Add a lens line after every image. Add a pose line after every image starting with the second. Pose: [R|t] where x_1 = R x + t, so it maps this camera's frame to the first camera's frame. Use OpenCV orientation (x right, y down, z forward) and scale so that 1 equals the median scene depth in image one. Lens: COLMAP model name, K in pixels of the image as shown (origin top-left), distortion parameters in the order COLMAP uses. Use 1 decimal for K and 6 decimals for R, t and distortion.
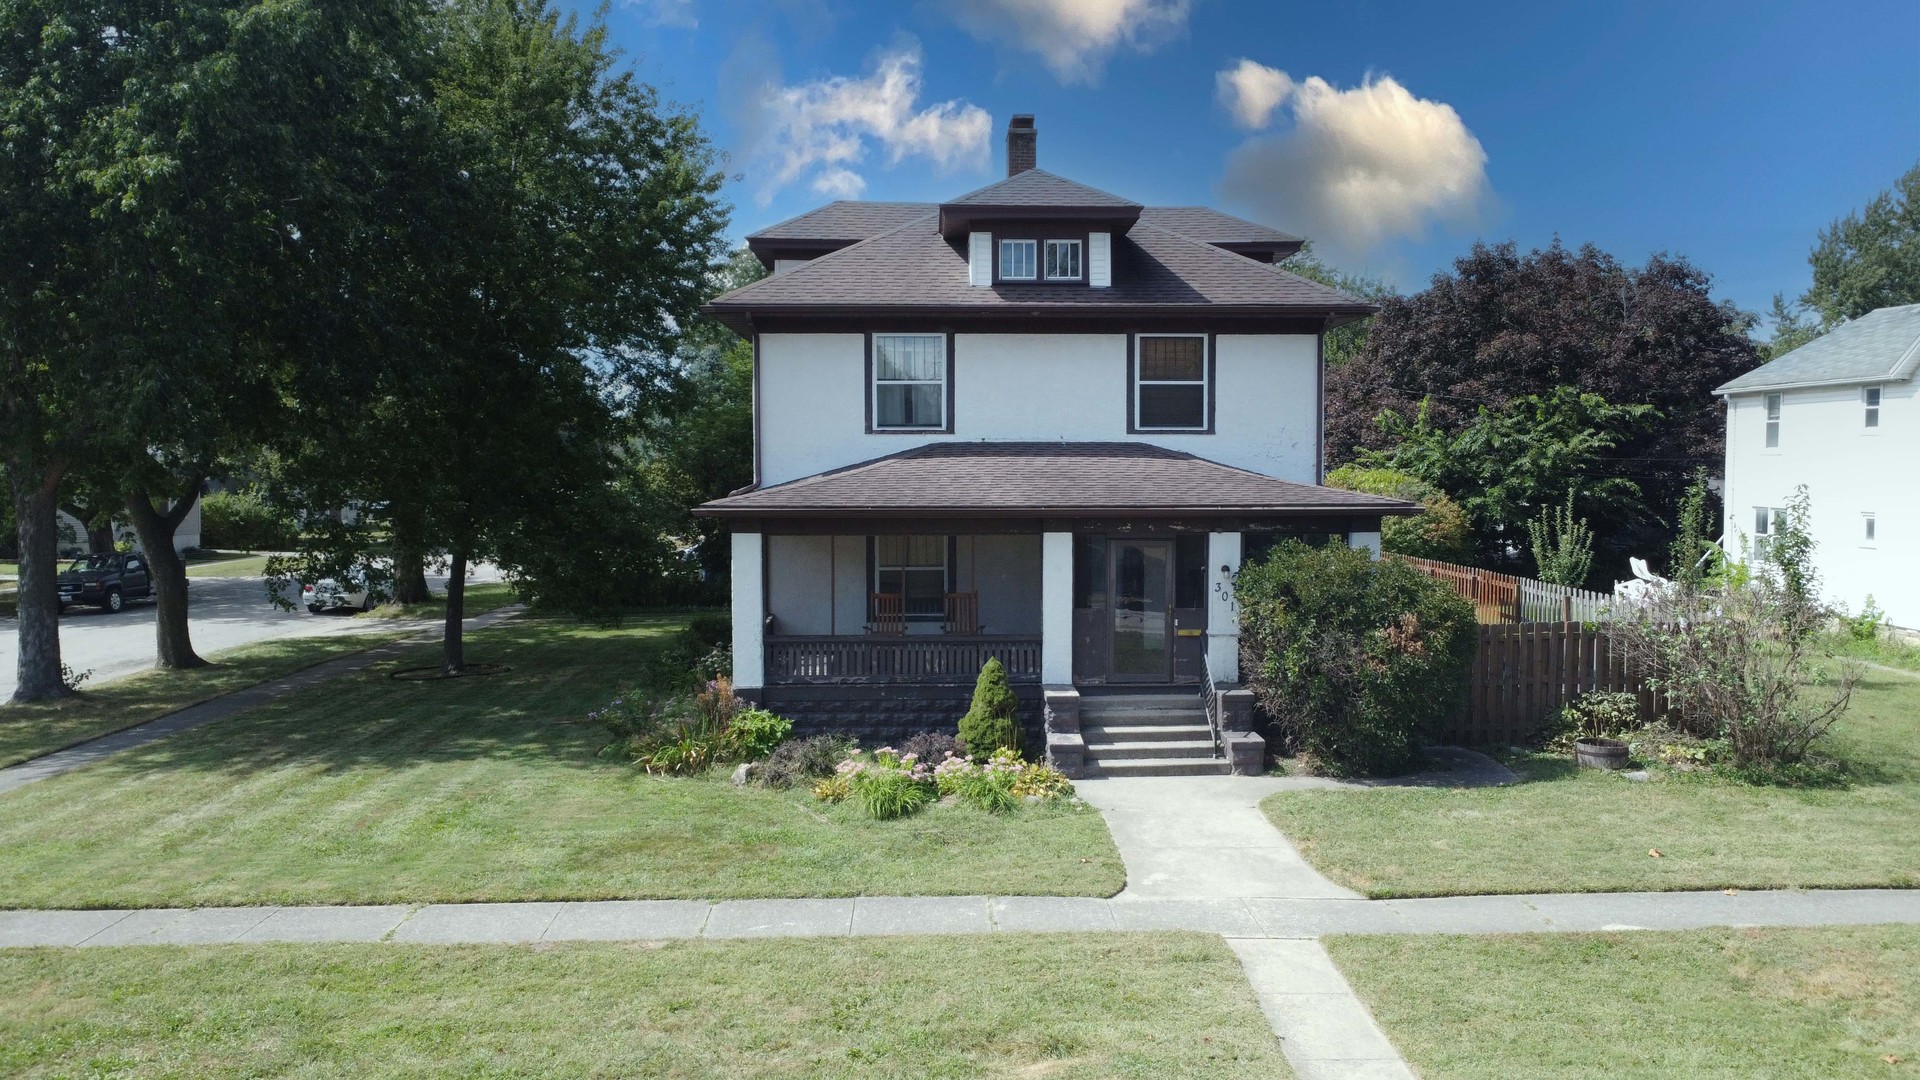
lens RADIAL K [[1442.4, 0, 960.0], [0, 1442.4, 540.0], [0, 0, 1]] dist [0.000920, 0.005918]
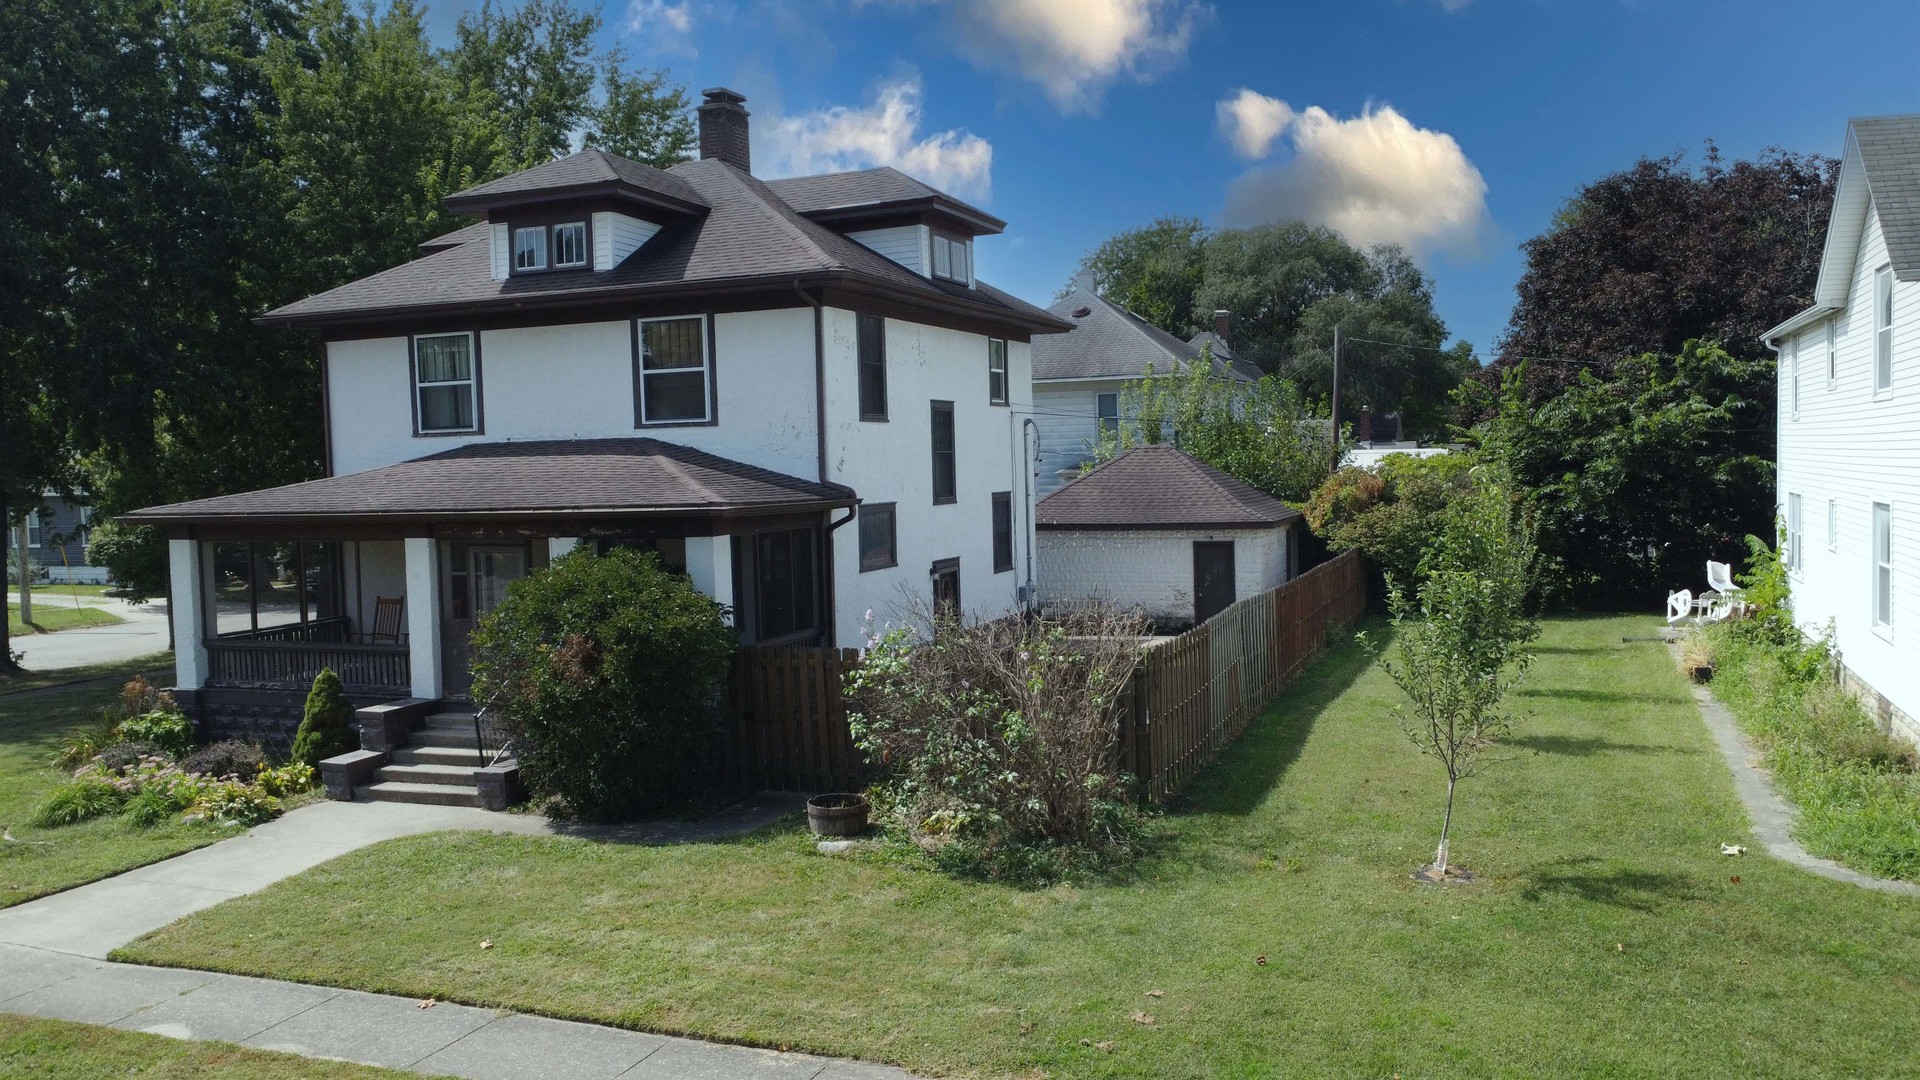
lens RADIAL K [[1442.4, 0, 960.0], [0, 1442.4, 540.0], [0, 0, 1]] dist [0.000920, 0.005918]
pose [[0.914979, -0.001637, -0.403498, 0.681943], [0.003652, 0.999984, 0.004225, -0.005946], [0.403485, -0.005339, 0.914971, 0.245791]]
